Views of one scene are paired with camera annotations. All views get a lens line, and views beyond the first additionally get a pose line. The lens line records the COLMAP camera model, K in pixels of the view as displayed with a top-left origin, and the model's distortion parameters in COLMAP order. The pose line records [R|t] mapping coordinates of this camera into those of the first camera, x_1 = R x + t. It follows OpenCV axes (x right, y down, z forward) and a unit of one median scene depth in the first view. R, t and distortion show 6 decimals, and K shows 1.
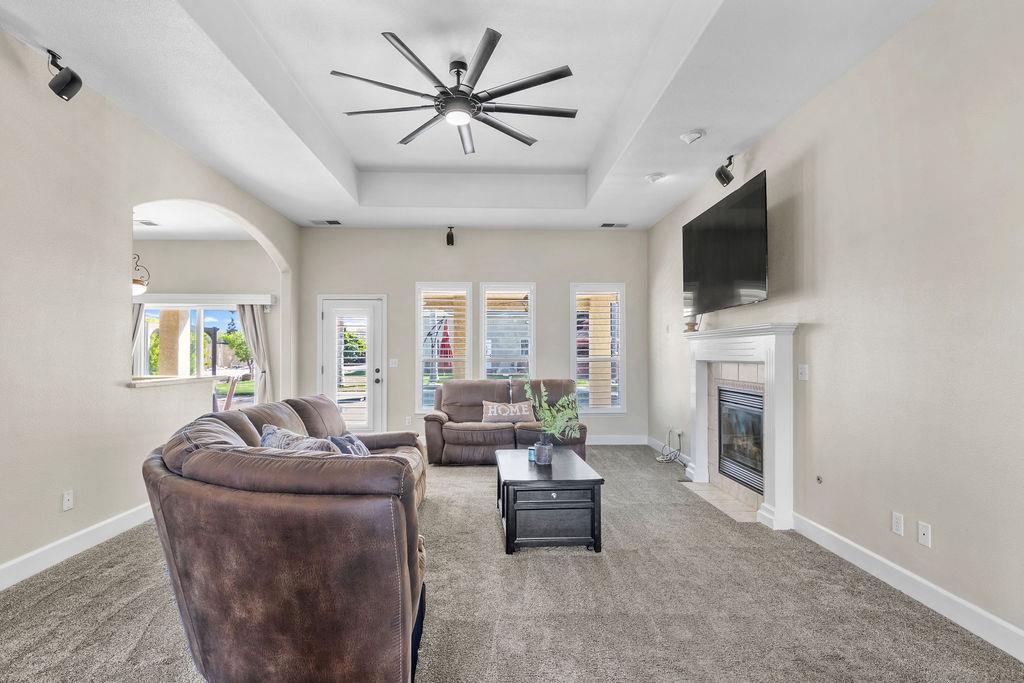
lens RADIAL K [[519.5, 0, 512.3], [0, 519.5, 352.2], [0, 0, 1]] dist [0.001659, 0.000411]
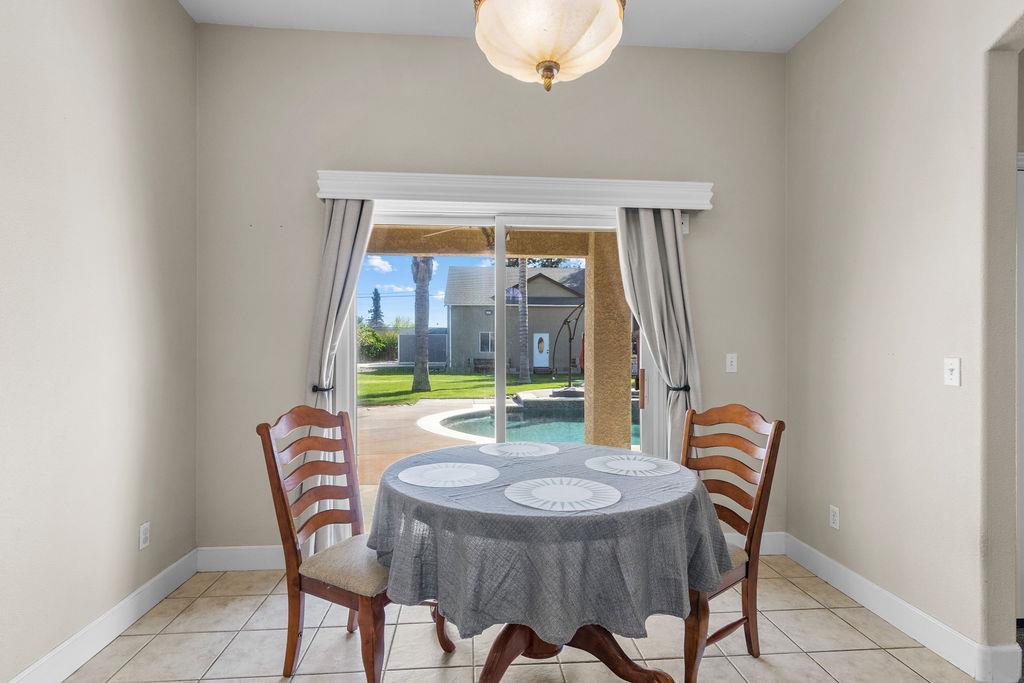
lens RADIAL K [[519.5, 0, 512.3], [0, 519.5, 352.2], [0, 0, 1]] dist [0.001659, 0.000411]
pose [[0.999050, 0.000039, 0.043575, -0.795529], [-0.000398, 0.999966, 0.008236, 0.010518], [-0.043573, -0.008246, 0.999016, 0.807788]]
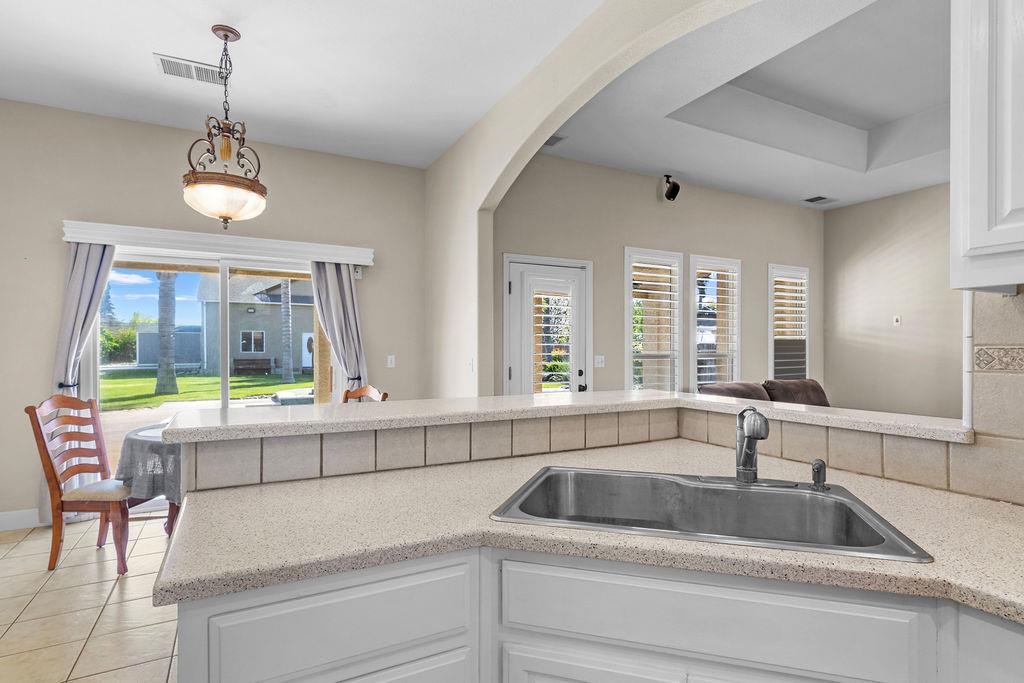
lens RADIAL K [[519.5, 0, 512.3], [0, 519.5, 352.2], [0, 0, 1]] dist [0.001659, 0.000411]
pose [[0.899173, -0.004788, 0.437567, -0.742904], [0.000128, 0.999943, 0.010677, 0.001843], [-0.437594, -0.009545, 0.899122, 0.502832]]
